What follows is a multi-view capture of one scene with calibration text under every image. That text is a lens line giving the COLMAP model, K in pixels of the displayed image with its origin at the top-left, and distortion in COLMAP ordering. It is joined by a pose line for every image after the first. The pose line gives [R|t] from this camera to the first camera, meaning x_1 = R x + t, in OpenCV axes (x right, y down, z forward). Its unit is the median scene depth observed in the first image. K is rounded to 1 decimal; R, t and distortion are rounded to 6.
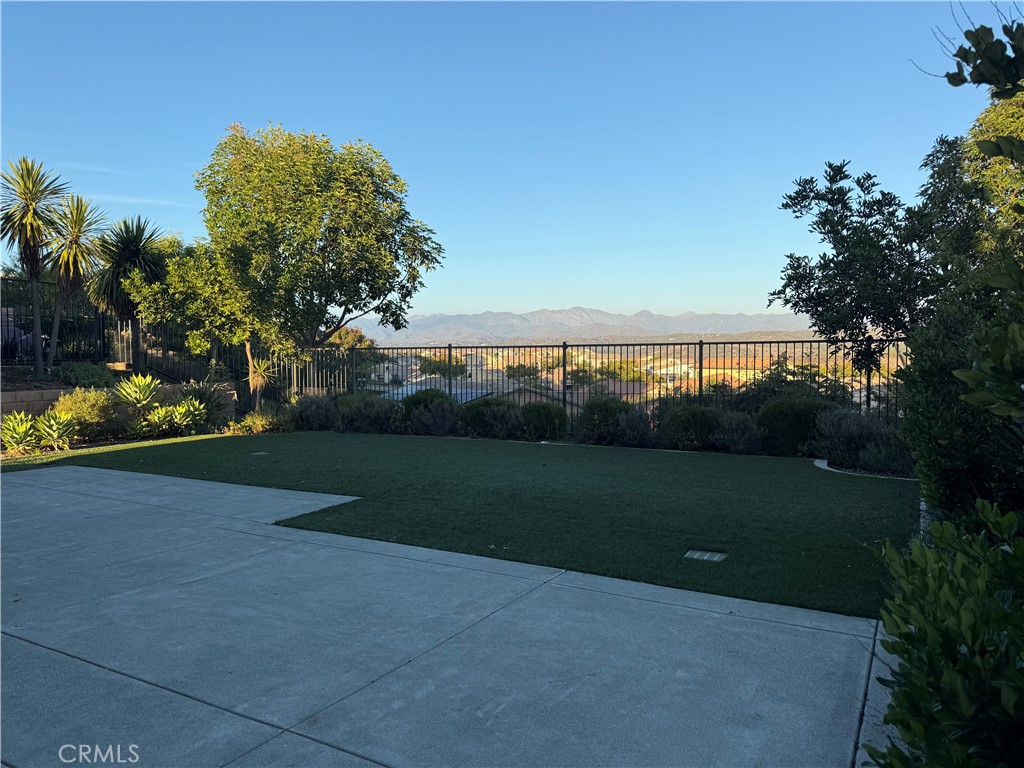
lens RADIAL K [[724.6, 0, 523.5], [0, 724.6, 401.0], [0, 0, 1]] dist [0.077332, -0.101610]
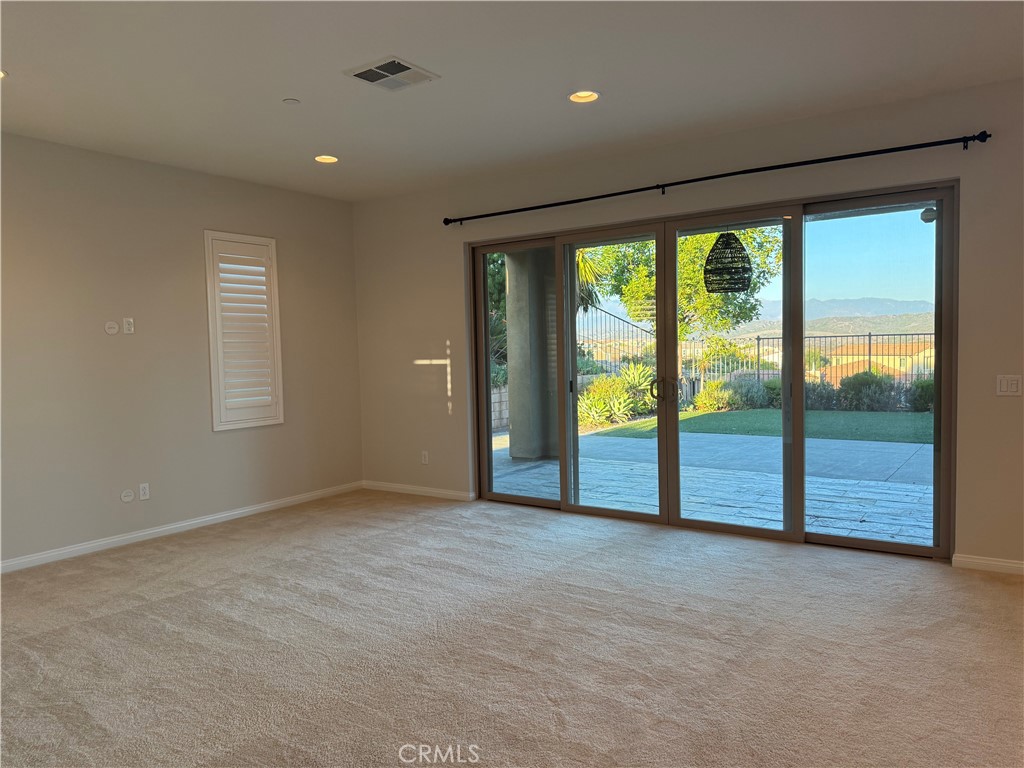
lens RADIAL K [[724.6, 0, 495.3], [0, 724.6, 389.1], [0, 0, 1]] dist [0.077332, -0.101610]
pose [[0.990870, -0.010351, -0.134422, -0.624122], [0.009603, 0.999935, -0.006213, 0.013907], [0.134478, 0.004865, 0.990905, -0.253979]]
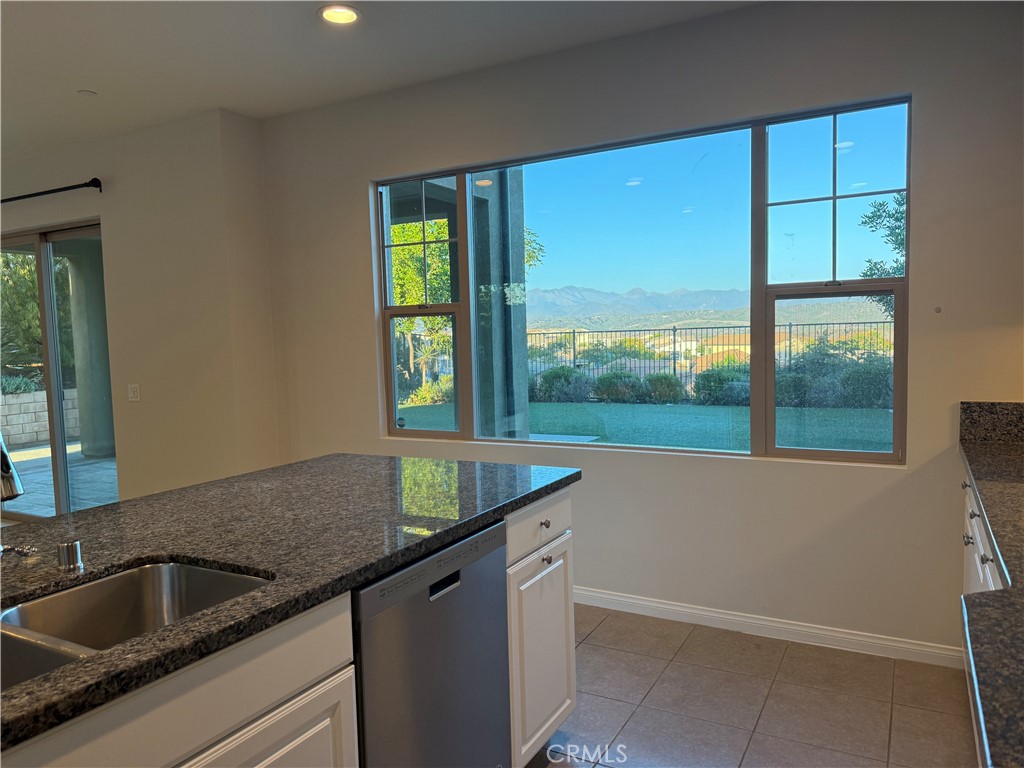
lens RADIAL K [[724.6, 0, 516.3], [0, 724.6, 387.5], [0, 0, 1]] dist [0.077332, -0.101610]
pose [[0.999785, -0.020339, -0.004008, -0.229977], [0.020370, 0.999763, 0.007674, 0.010865], [0.003851, -0.007754, 0.999963, -0.289351]]
